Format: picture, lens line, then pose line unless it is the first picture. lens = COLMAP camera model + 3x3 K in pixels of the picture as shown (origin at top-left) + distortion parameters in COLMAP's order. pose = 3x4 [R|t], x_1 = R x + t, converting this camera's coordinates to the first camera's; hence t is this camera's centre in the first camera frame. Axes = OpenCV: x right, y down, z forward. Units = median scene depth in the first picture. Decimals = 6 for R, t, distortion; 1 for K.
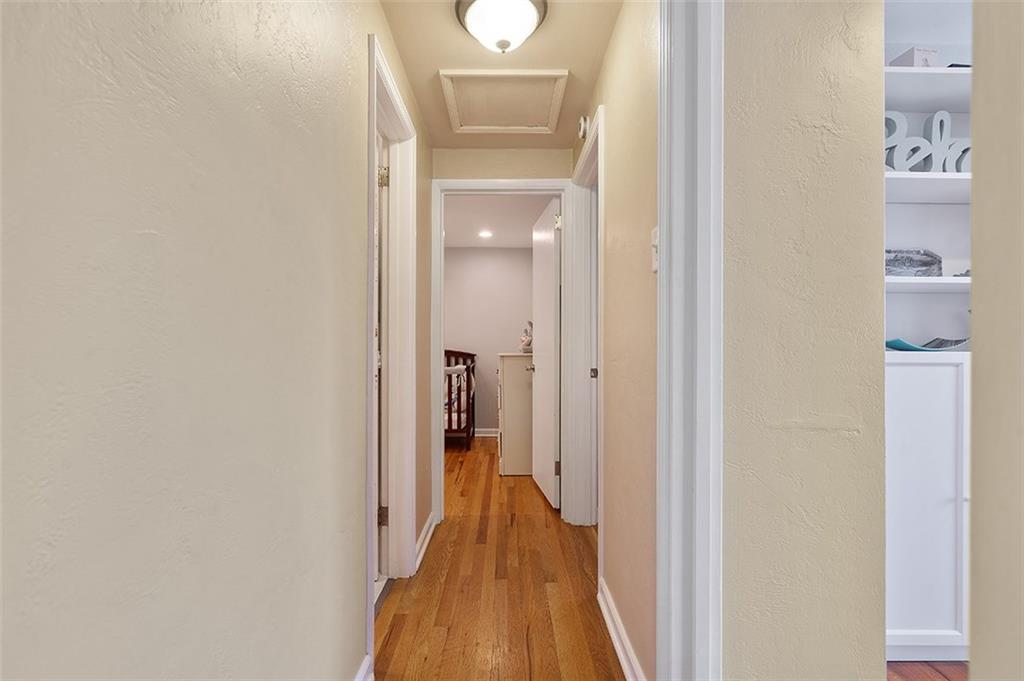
lens RADIAL K [[467.5, 0, 514.8], [0, 467.5, 344.3], [0, 0, 1]] dist [0.000827, 0.000961]
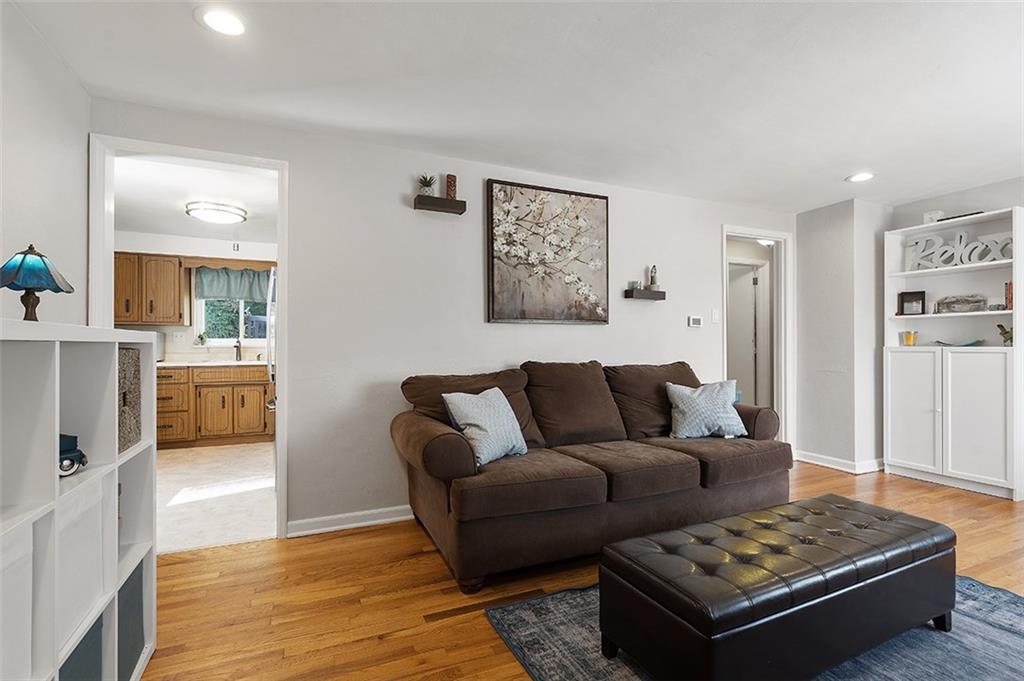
lens RADIAL K [[473.7, 0, 513.1], [0, 473.7, 345.3], [0, 0, 1]] dist [-0.004261, 0.001614]
pose [[0.403533, -0.005148, -0.914950, 1.988147], [0.000566, 0.999985, -0.005376, 0.004862], [0.914965, 0.001651, 0.403530, -1.592671]]
